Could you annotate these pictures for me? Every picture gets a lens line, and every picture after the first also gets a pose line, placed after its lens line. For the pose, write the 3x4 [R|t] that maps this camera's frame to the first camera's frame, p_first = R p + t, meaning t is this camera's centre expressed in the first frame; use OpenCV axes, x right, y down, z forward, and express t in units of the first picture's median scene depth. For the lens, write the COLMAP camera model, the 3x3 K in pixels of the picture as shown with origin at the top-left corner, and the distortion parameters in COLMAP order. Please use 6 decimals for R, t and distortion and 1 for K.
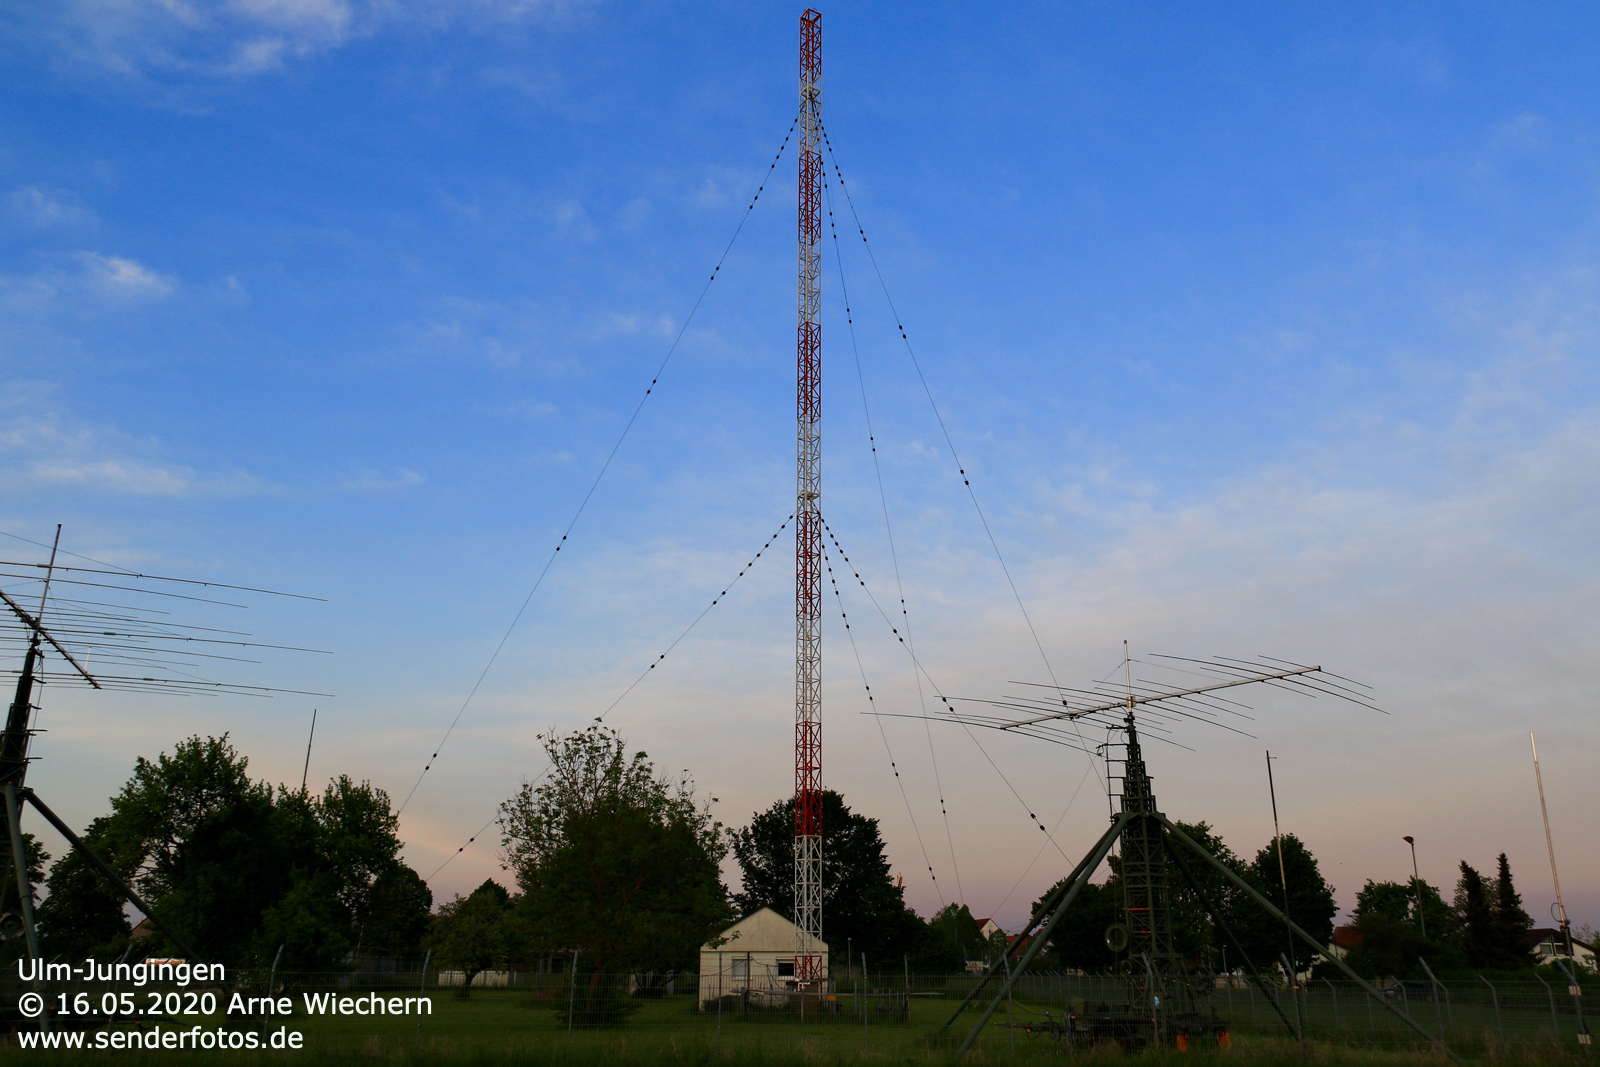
lens RADIAL K [[1281.9, 0, 796.8], [0, 1281.9, 537.8], [0, 0, 1]] dist [0.006067, -0.011341]
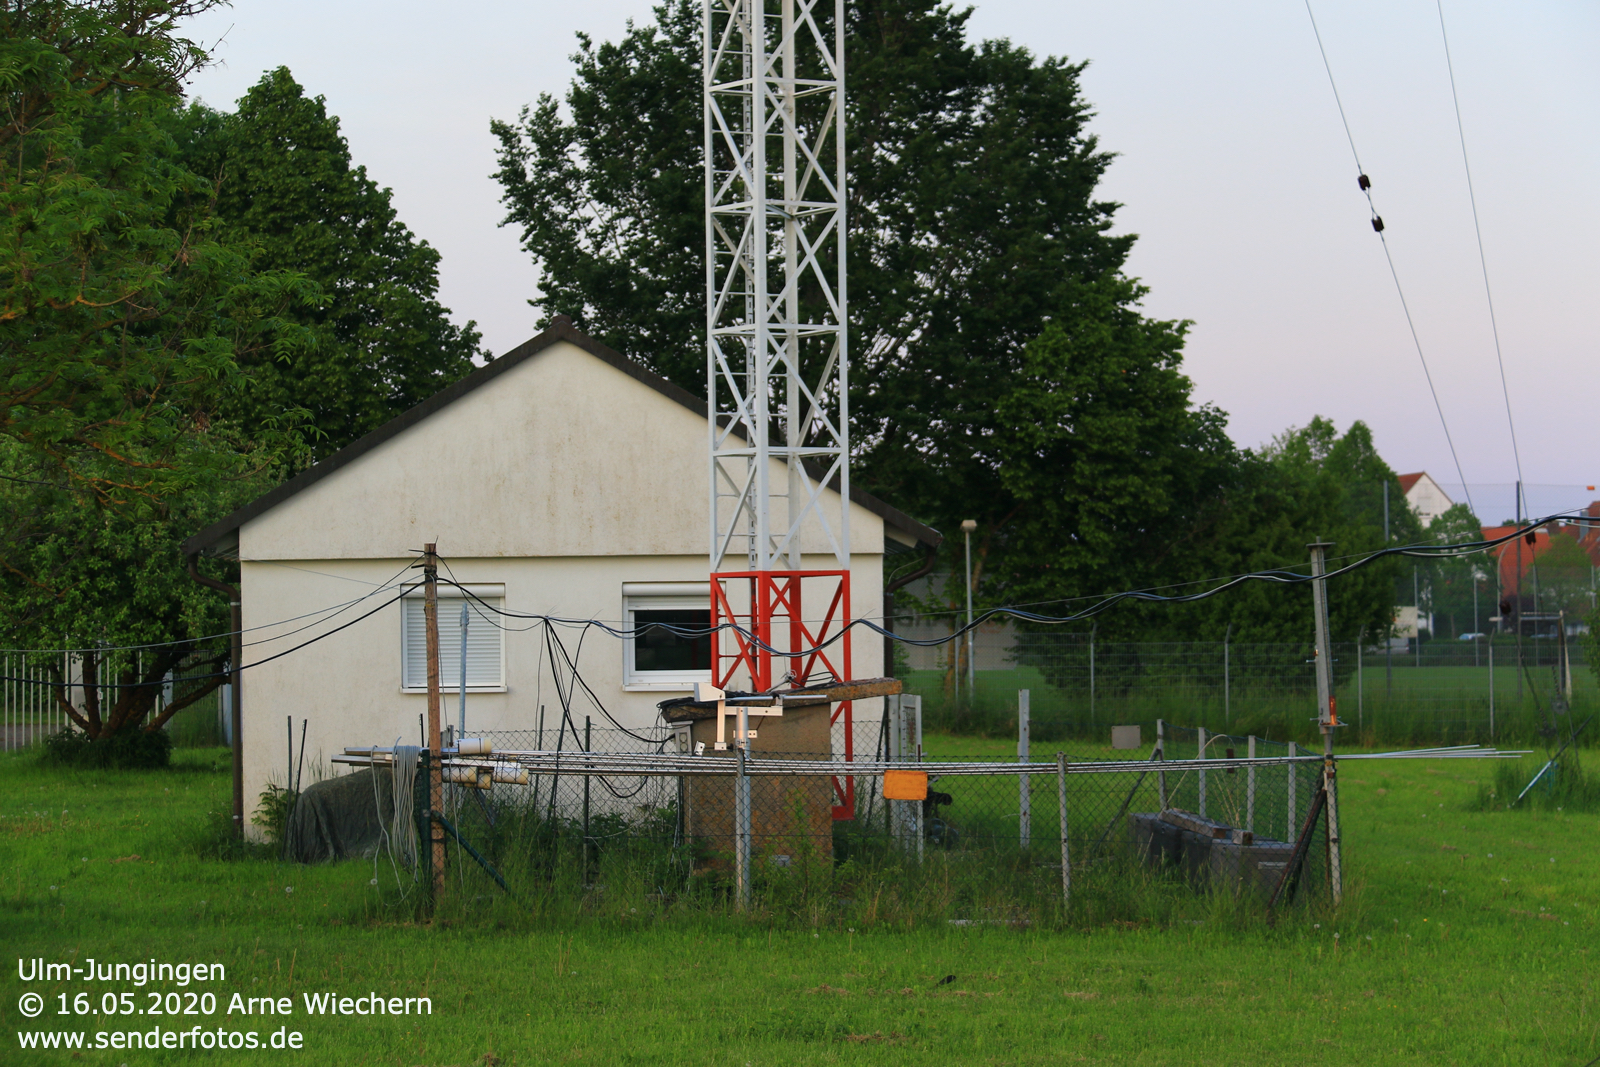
lens RADIAL K [[4448.2, 0, 800.3], [0, 4448.2, 534.2], [0, 0, 1]] dist [-0.021459, 0.000000]
pose [[0.999893, -0.013919, 0.004551, 0.007646], [0.011953, 0.955253, 0.295547, 0.103318], [-0.008462, -0.295461, 0.955317, 0.305077]]
